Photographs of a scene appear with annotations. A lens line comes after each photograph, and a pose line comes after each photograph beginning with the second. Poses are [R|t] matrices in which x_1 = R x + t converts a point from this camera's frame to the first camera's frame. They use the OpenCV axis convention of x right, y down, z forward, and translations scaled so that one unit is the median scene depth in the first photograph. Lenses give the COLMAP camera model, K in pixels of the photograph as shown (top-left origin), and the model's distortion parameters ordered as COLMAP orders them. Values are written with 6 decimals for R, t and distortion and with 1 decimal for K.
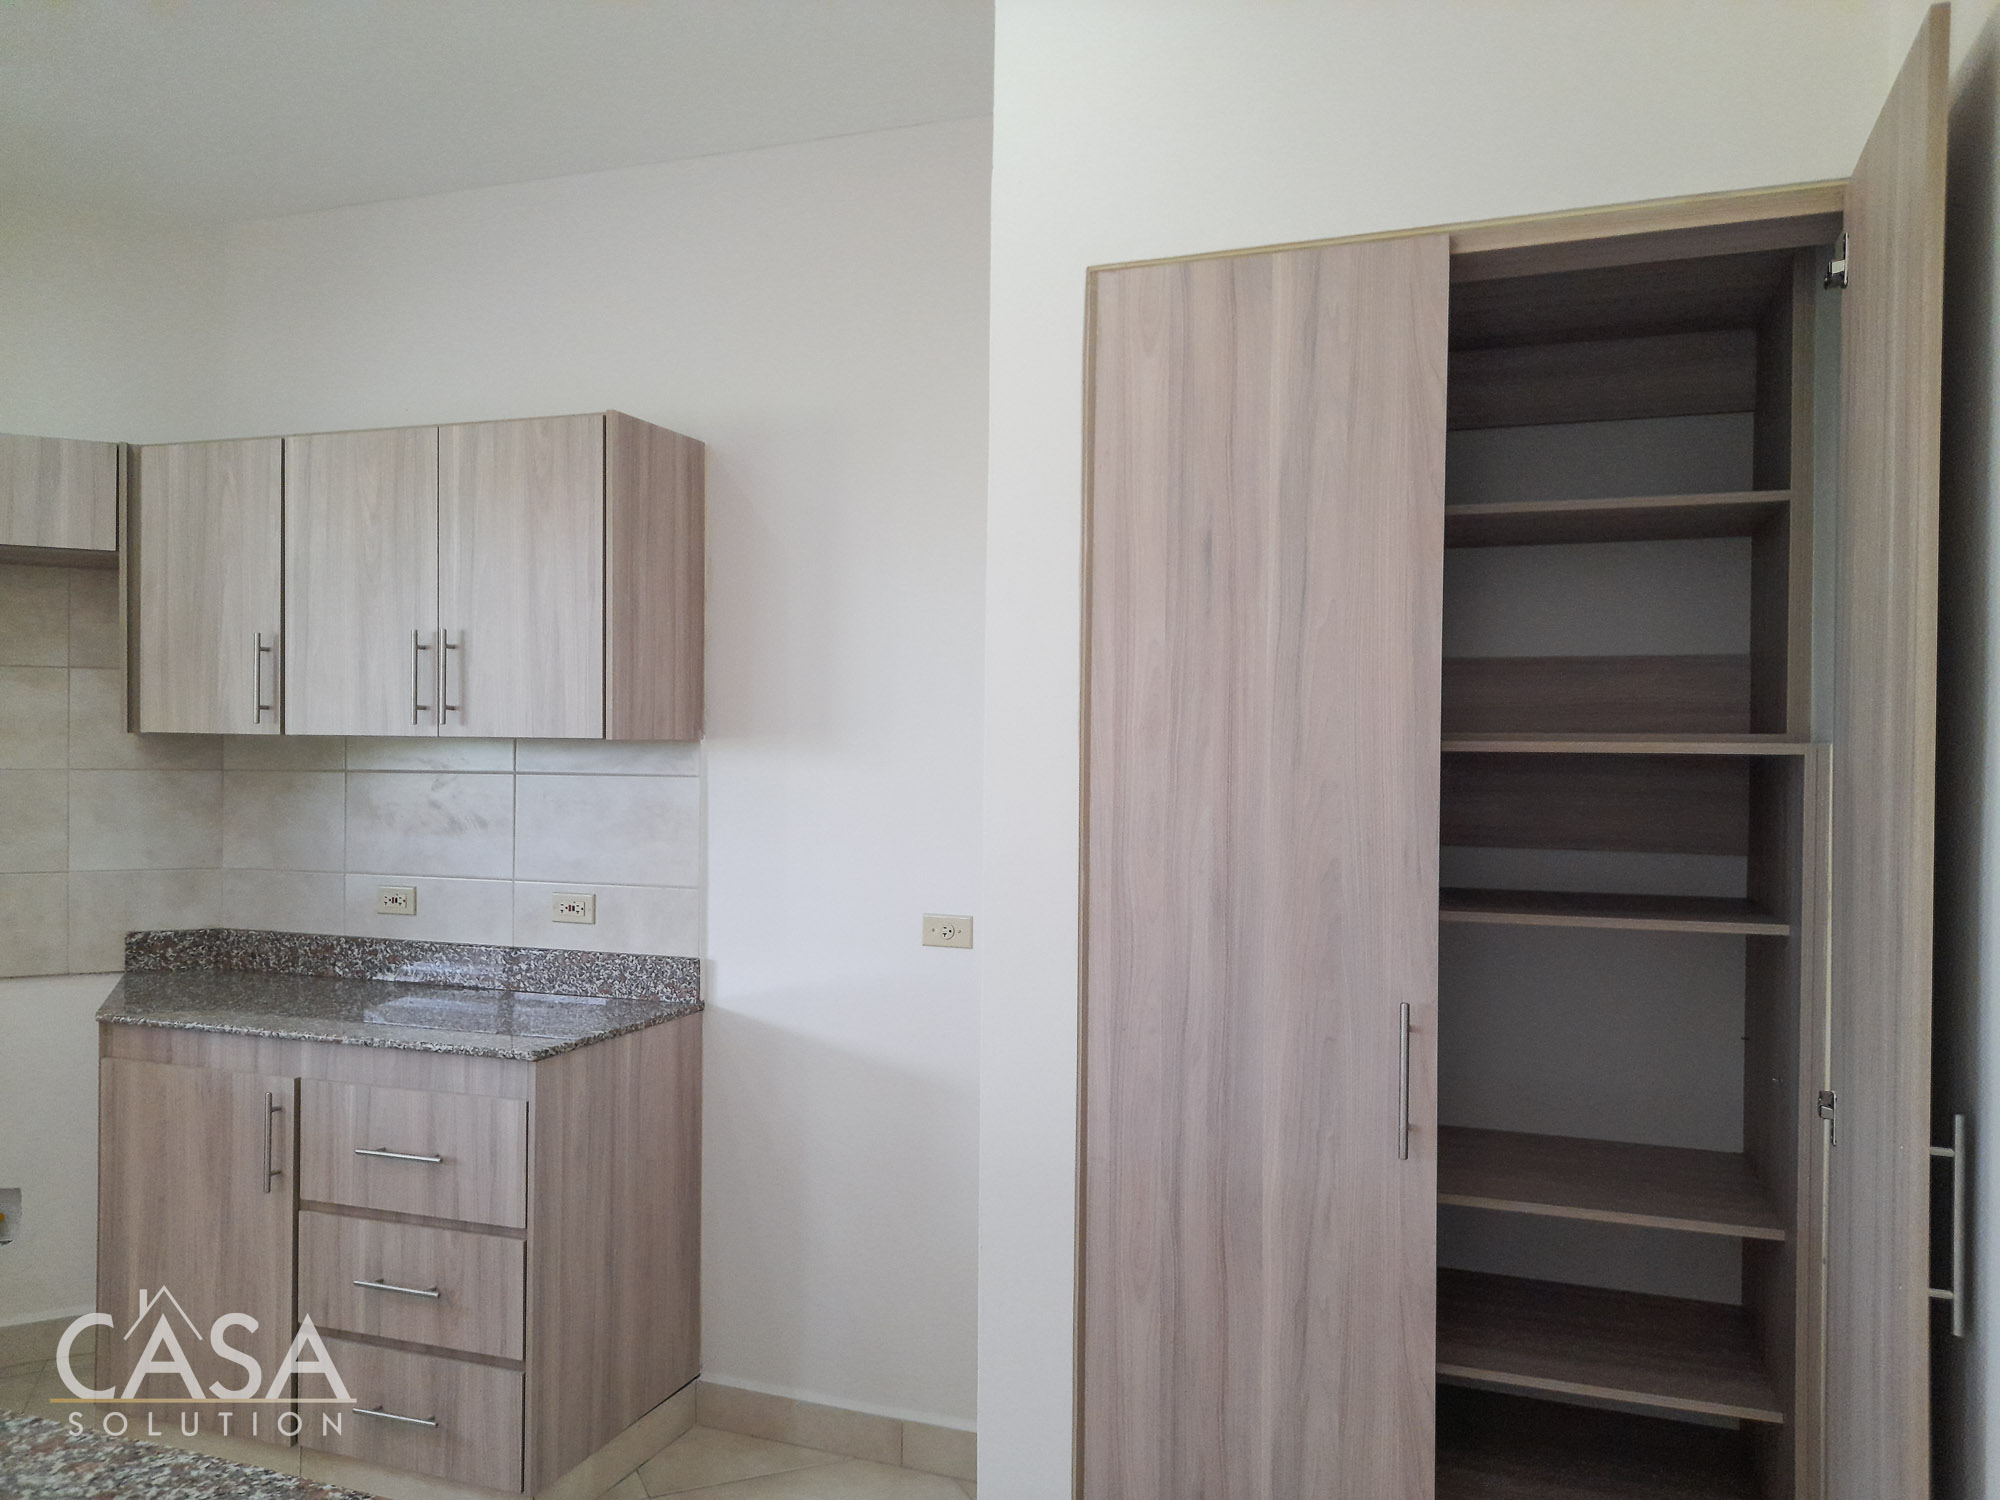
lens RADIAL K [[1464.4, 0, 1000.1], [0, 1464.4, 760.4], [0, 0, 1]] dist [0.048791, -0.058909]
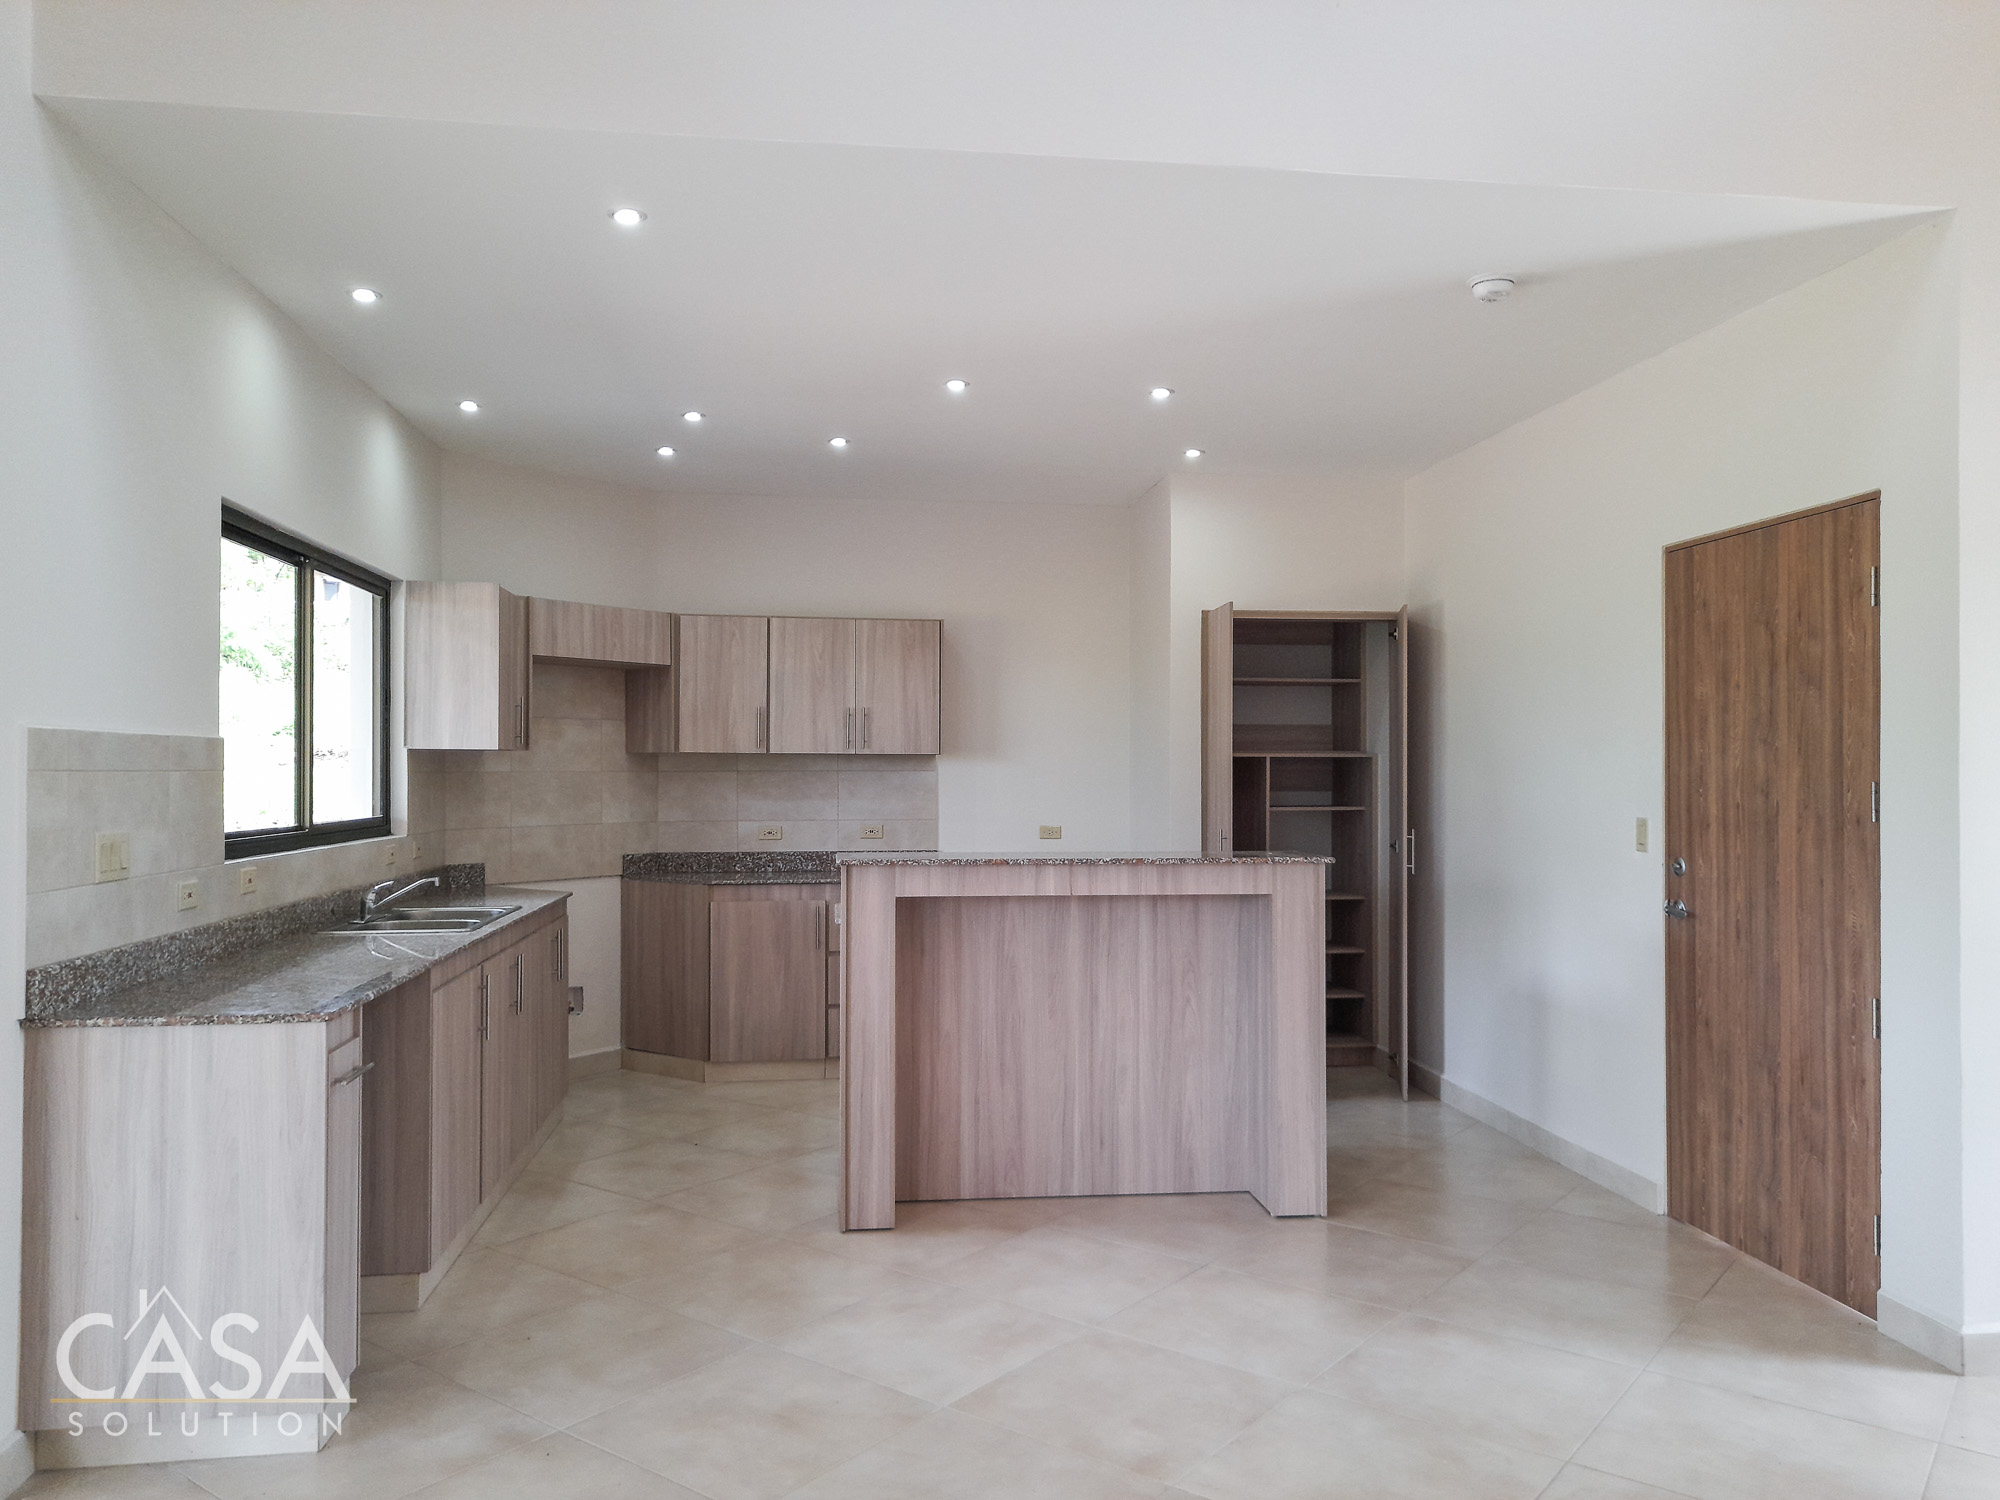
lens RADIAL K [[1472.0, 0, 1002.5], [0, 1472.0, 758.2], [0, 0, 1]] dist [0.052025, -0.062659]
pose [[0.886828, -0.006196, 0.462058, -1.184987], [0.010978, 0.999910, -0.007662, 0.010390], [-0.461970, 0.011867, 0.886816, -1.090315]]
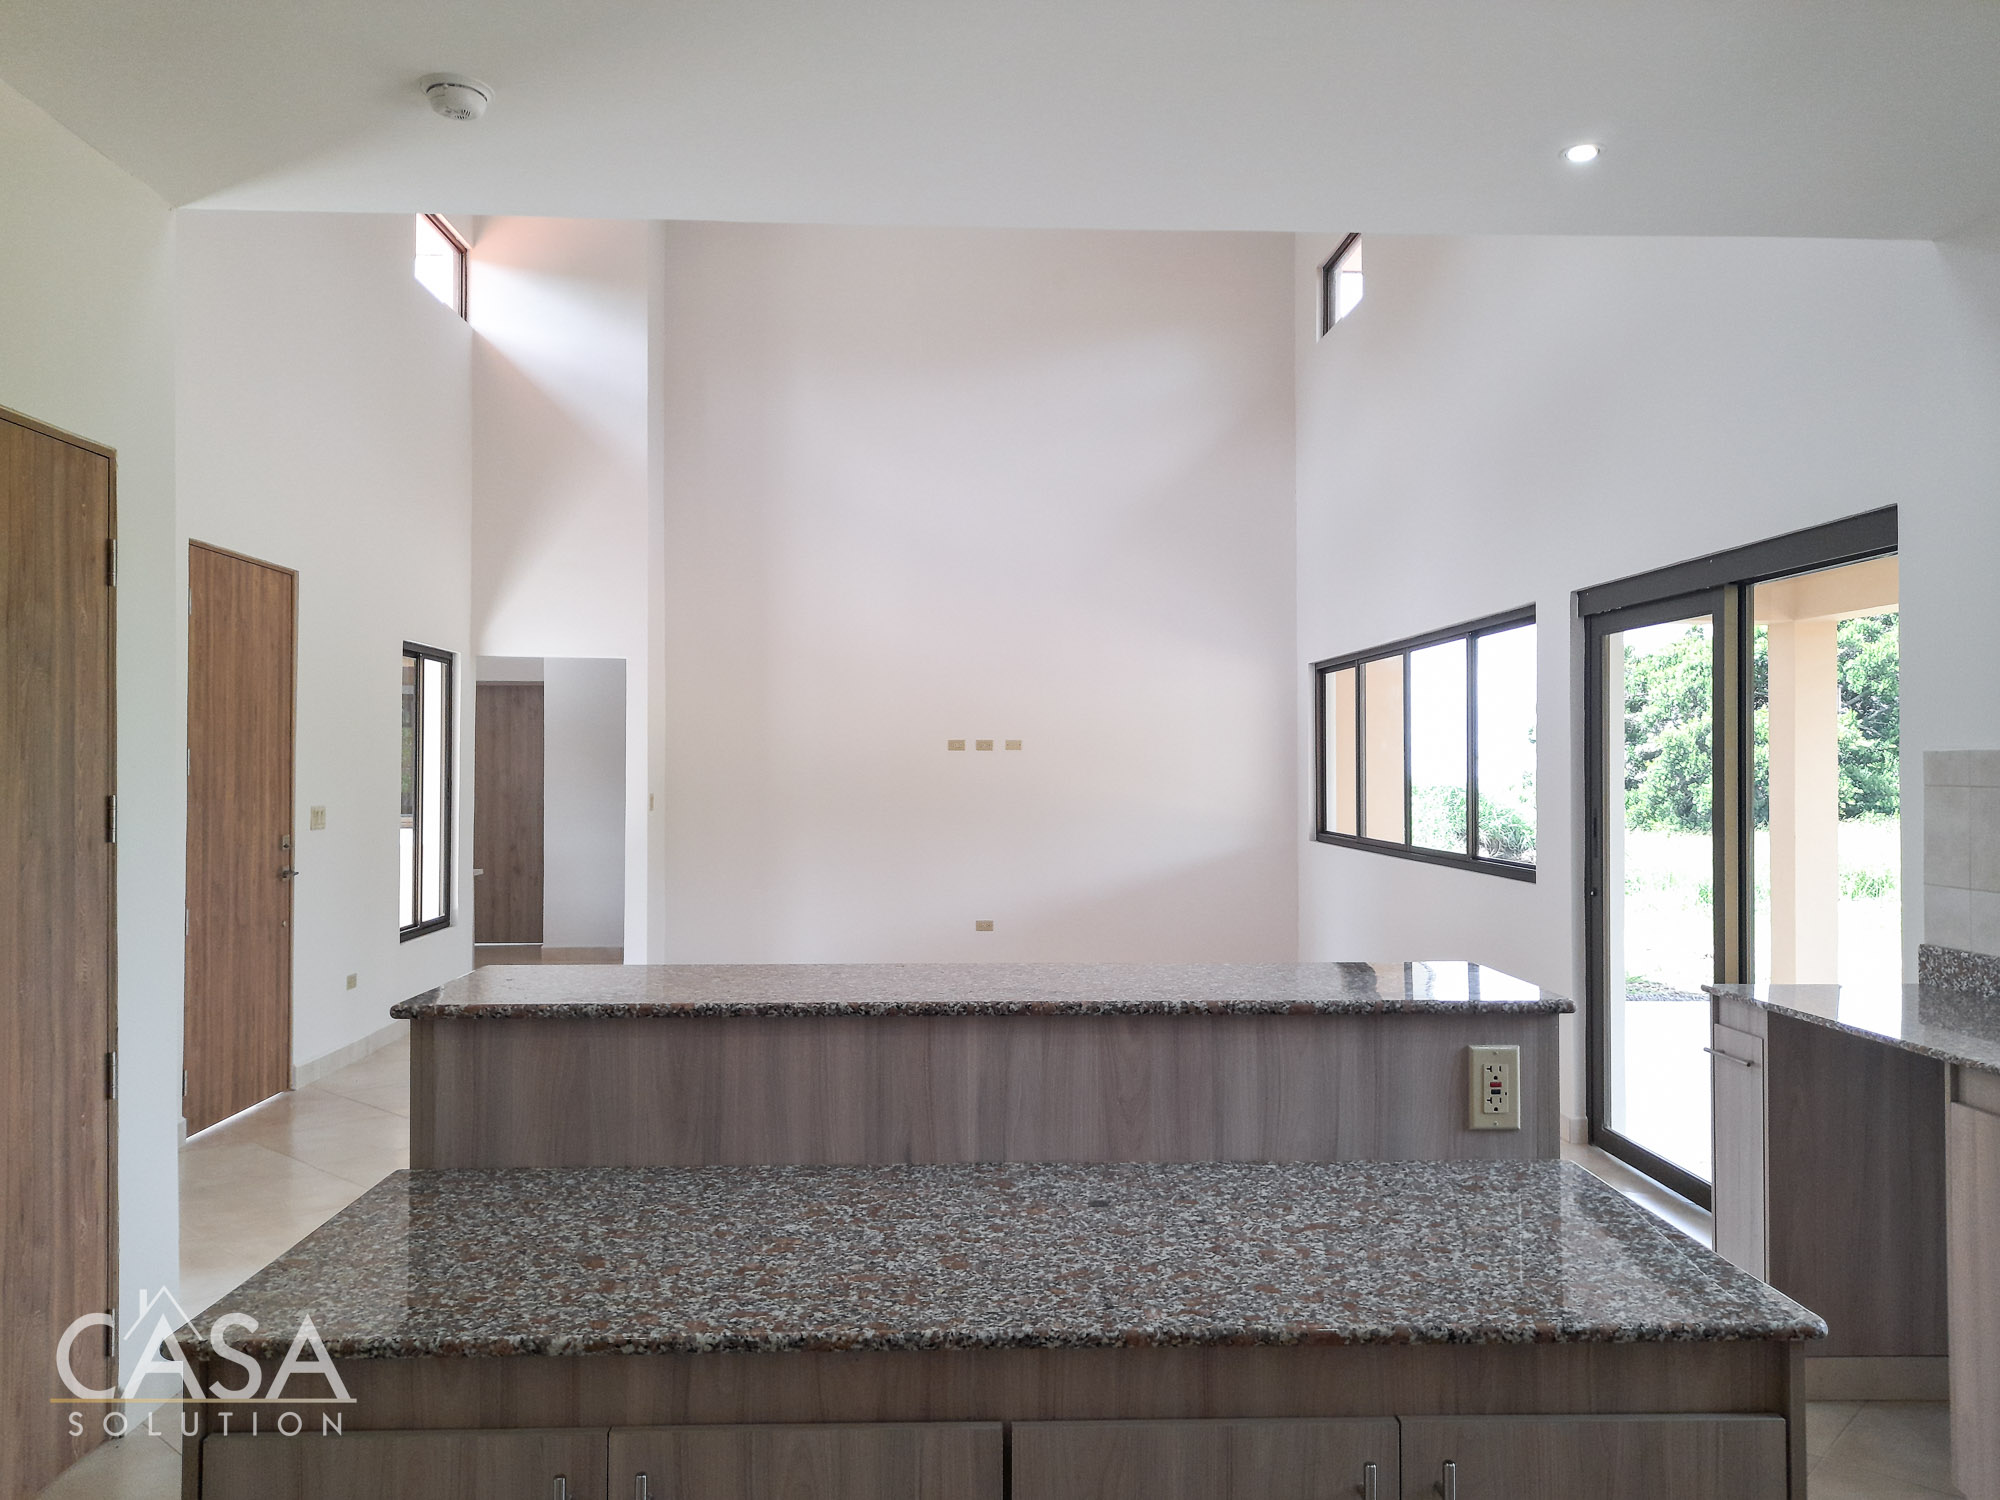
lens RADIAL K [[1472.0, 0, 1002.5], [0, 1472.0, 758.2], [0, 0, 1]] dist [0.052025, -0.062659]
pose [[-0.922000, -0.015987, -0.386859, -0.170240], [-0.014342, 0.999872, -0.007140, 0.001496], [0.386924, -0.001035, -0.922111, 0.820399]]
